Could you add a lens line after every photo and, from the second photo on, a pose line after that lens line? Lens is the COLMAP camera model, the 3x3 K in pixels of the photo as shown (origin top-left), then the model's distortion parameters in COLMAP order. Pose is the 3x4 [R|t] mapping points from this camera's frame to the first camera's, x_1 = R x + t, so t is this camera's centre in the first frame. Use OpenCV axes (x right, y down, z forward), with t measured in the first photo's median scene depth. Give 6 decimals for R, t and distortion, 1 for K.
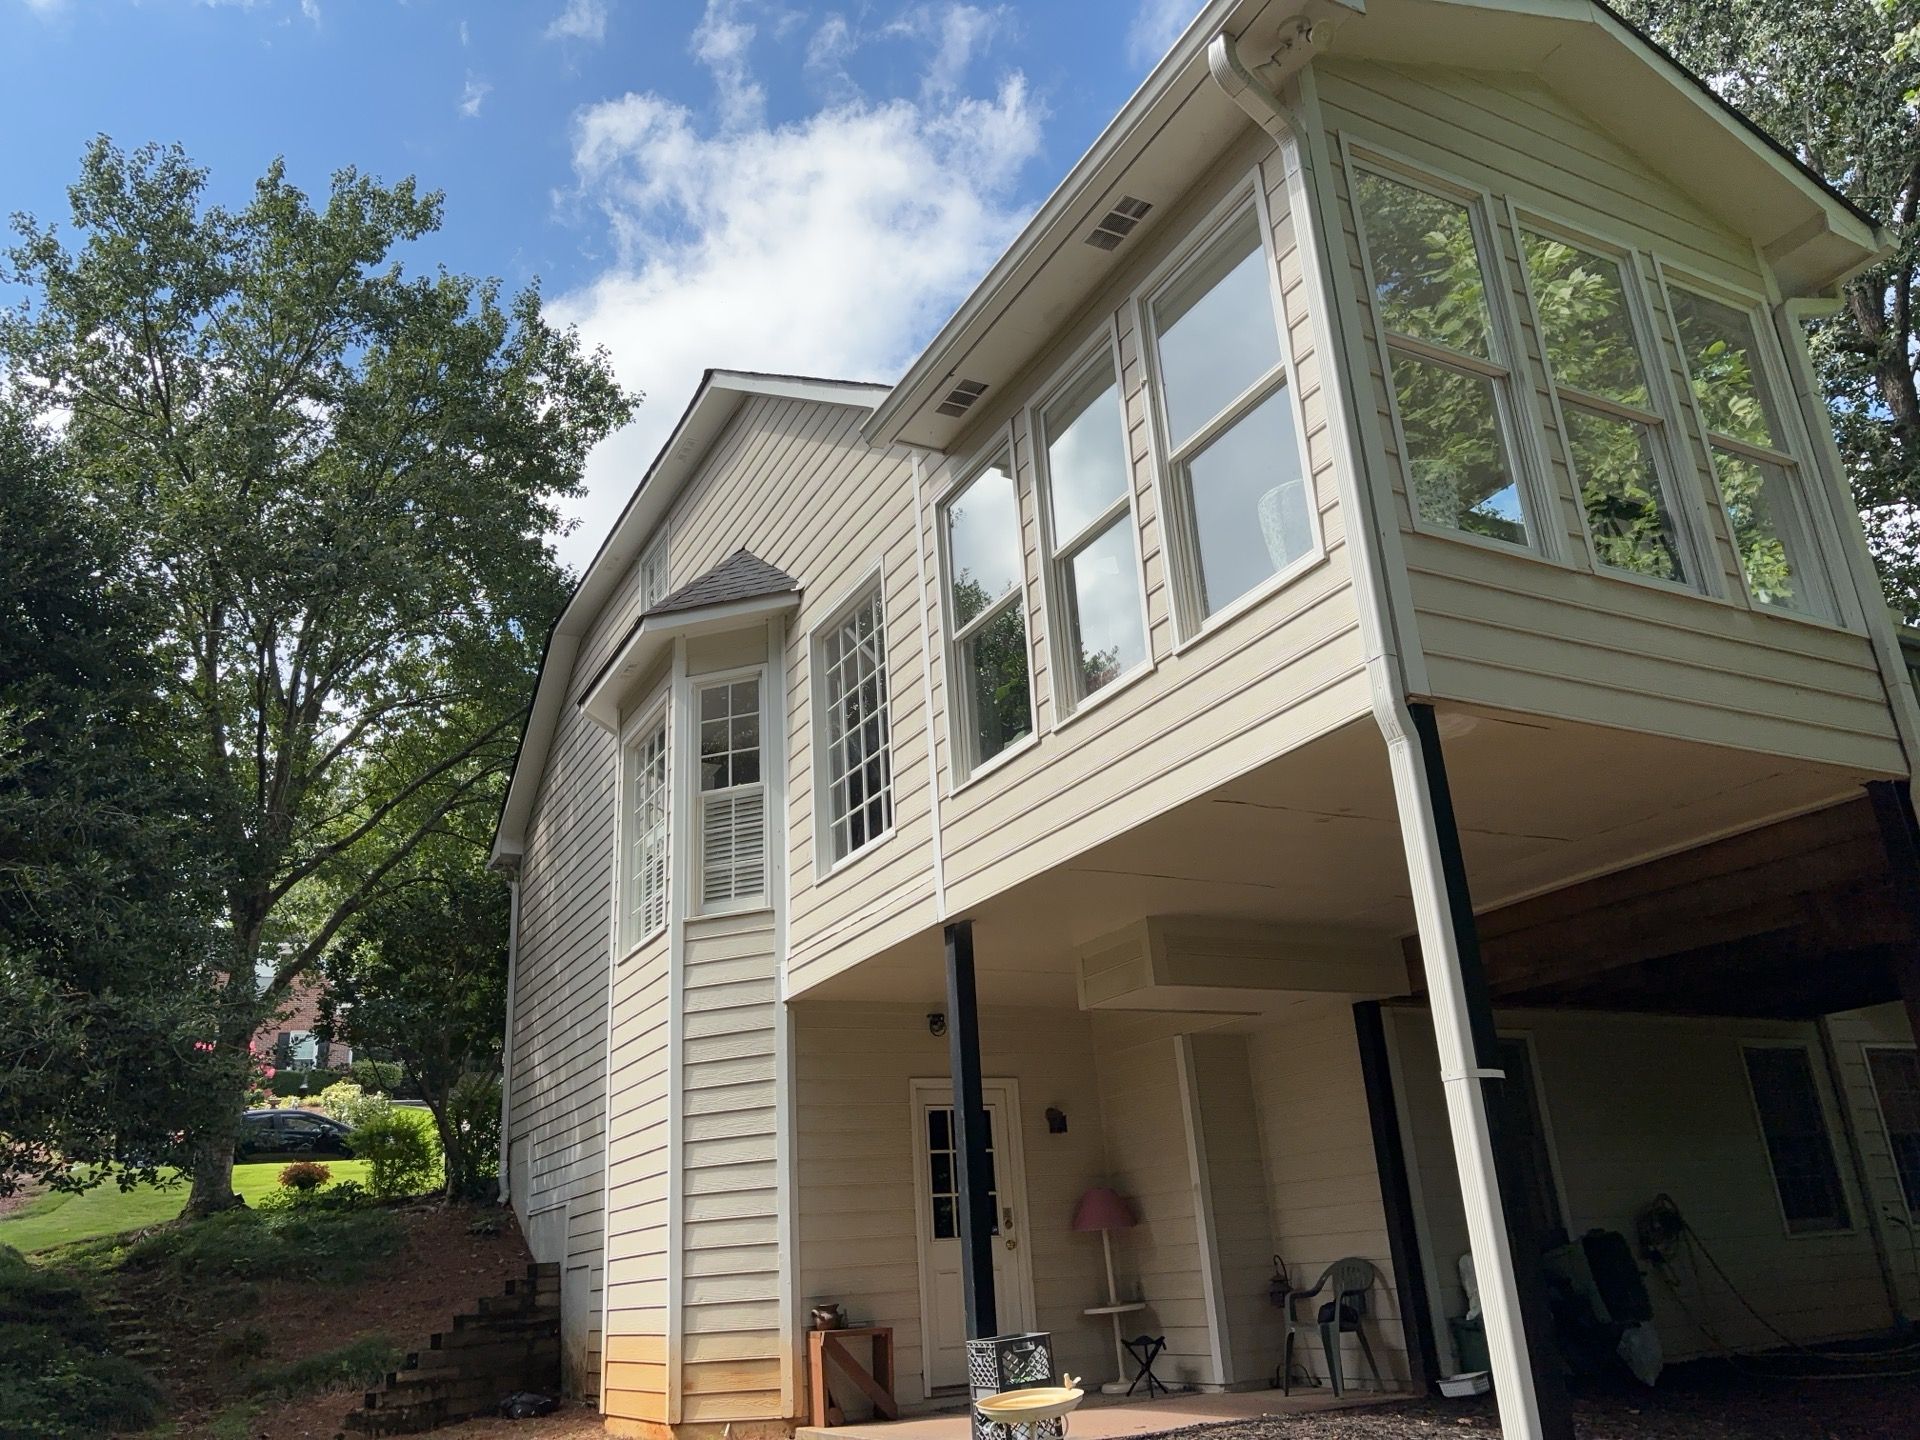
lens RADIAL K [[1435.4, 0, 967.1], [0, 1435.4, 720.0], [0, 0, 1]] dist [0.059103, -0.063486]
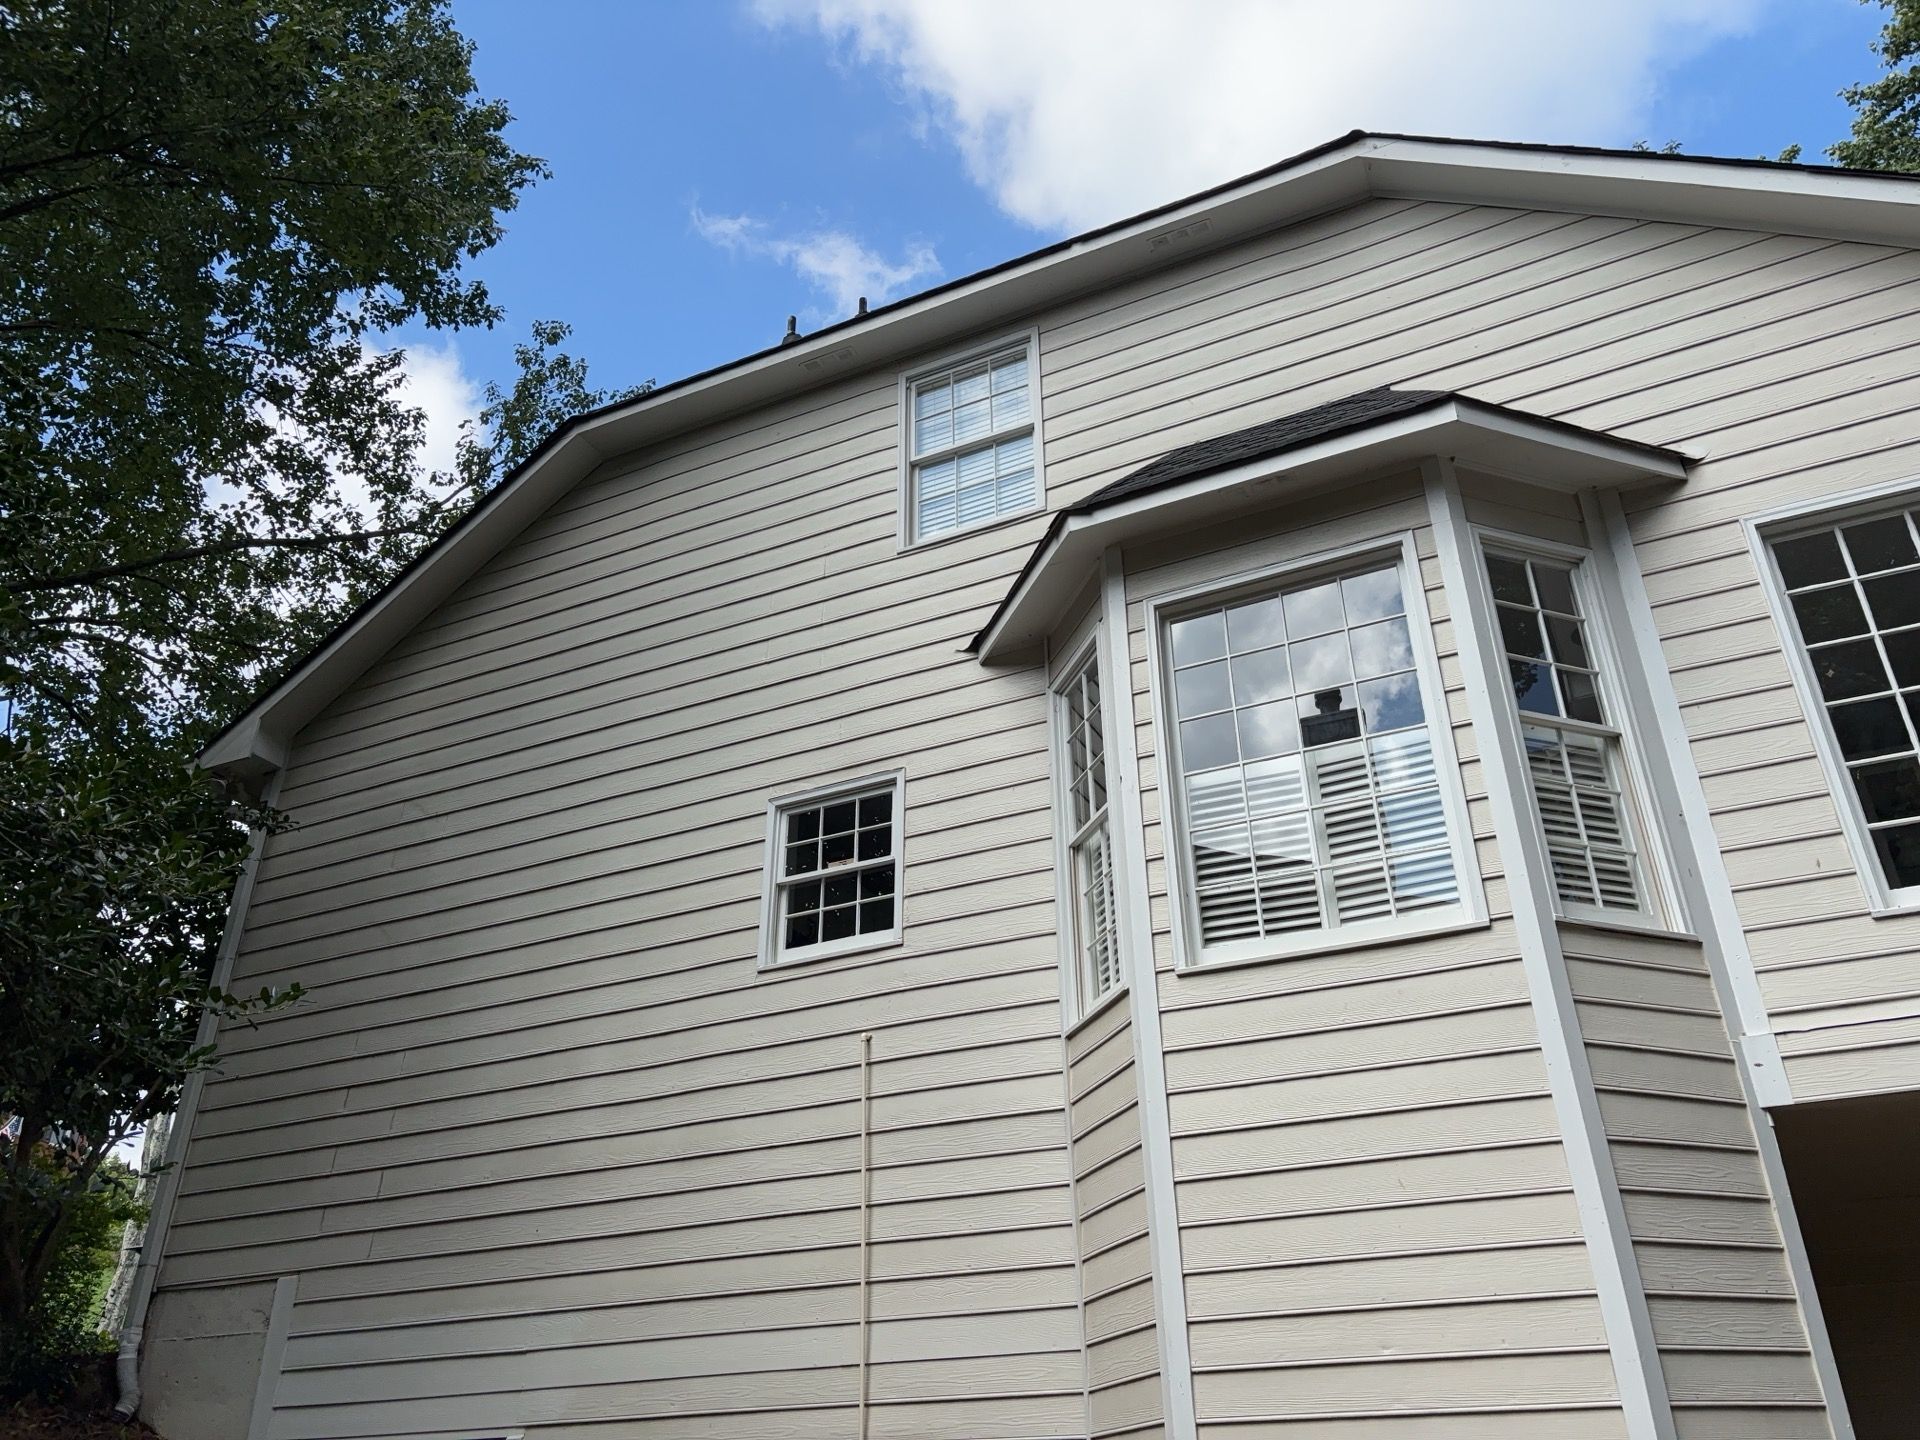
lens RADIAL K [[1435.4, 0, 977.1], [0, 1435.4, 724.6], [0, 0, 1]] dist [0.059103, -0.063486]
pose [[0.801985, 0.335680, 0.494104, -0.676157], [-0.248533, 0.939685, -0.234999, 0.258192], [-0.543187, 0.065664, 0.837040, 0.678593]]
